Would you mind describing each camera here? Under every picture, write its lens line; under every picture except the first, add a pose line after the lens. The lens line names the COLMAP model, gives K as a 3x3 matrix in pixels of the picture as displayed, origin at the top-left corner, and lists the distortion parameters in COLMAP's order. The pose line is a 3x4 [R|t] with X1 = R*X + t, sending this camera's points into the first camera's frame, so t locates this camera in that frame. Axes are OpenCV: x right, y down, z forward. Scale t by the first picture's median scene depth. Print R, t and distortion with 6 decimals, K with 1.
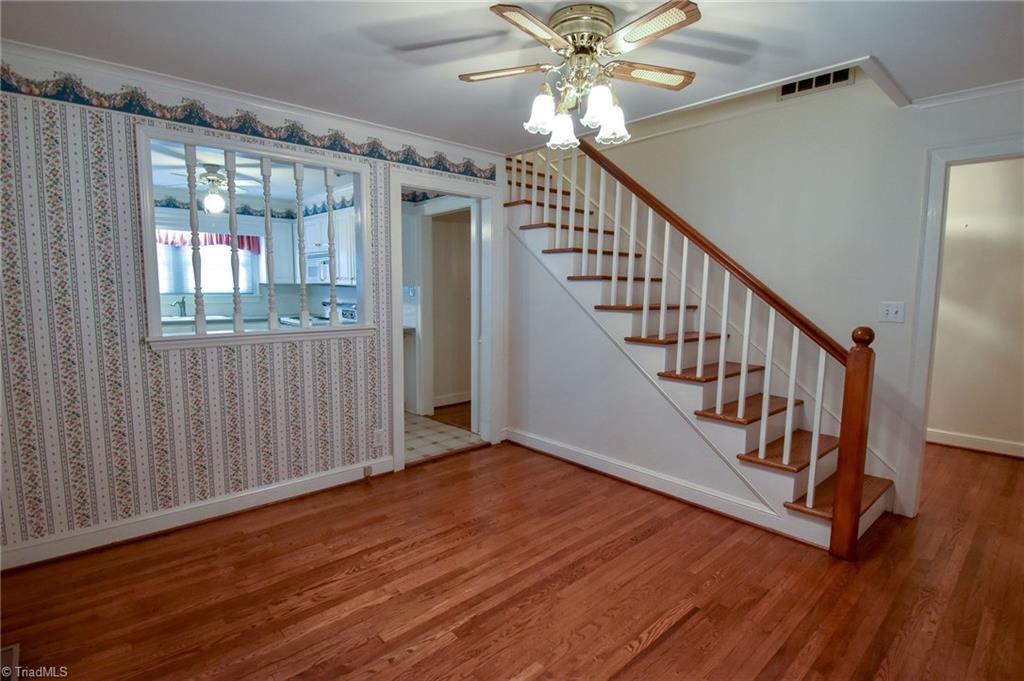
lens RADIAL K [[508.7, 0, 513.3], [0, 508.7, 341.2], [0, 0, 1]] dist [0.024046, -0.029548]
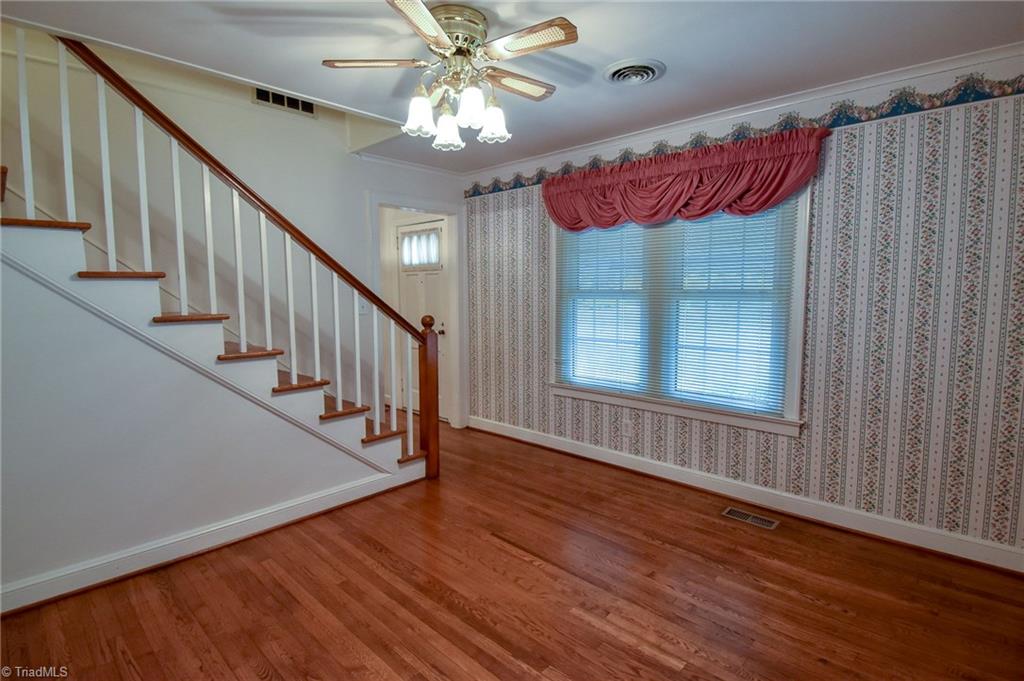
lens RADIAL K [[508.7, 0, 513.3], [0, 508.7, 341.2], [0, 0, 1]] dist [0.024046, -0.029548]
pose [[-0.068619, -0.108465, 0.991729, -0.698446], [0.113249, 0.986800, 0.115762, -0.085247], [-0.991194, 0.120256, -0.055430, 0.760424]]
